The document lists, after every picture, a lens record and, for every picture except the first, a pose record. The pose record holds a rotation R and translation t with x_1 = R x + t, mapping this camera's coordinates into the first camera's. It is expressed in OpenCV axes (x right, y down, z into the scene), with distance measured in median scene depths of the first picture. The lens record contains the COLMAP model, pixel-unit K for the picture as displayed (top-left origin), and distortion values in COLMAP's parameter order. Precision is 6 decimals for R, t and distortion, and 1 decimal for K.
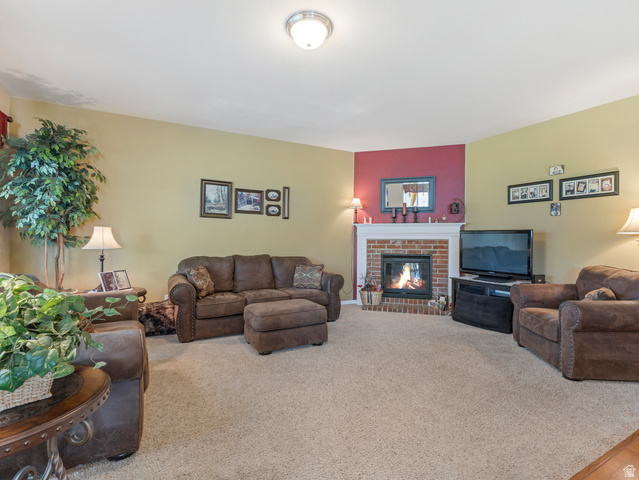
lens RADIAL K [[312.2, 0, 319.7], [0, 312.2, 239.8], [0, 0, 1]] dist [0.005902, -0.000453]
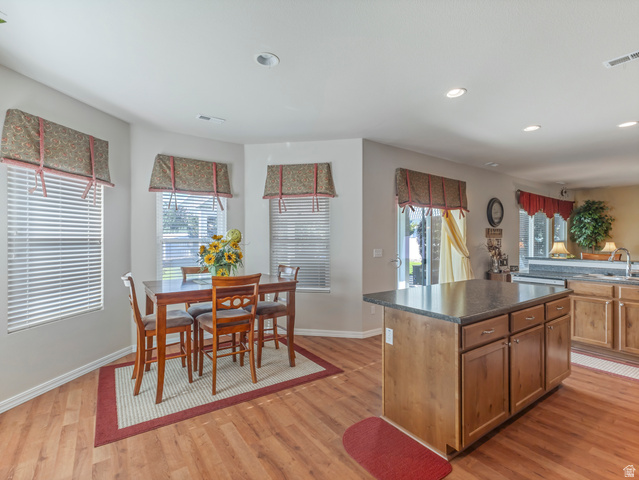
lens RADIAL K [[312.2, 0, 316.8], [0, 312.2, 239.2], [0, 0, 1]] dist [0.005902, -0.000453]
pose [[0.099822, -0.003634, -0.994999, 1.009959], [-0.011839, 0.999918, -0.004840, -0.019502], [0.994935, 0.012263, 0.099771, -1.007132]]
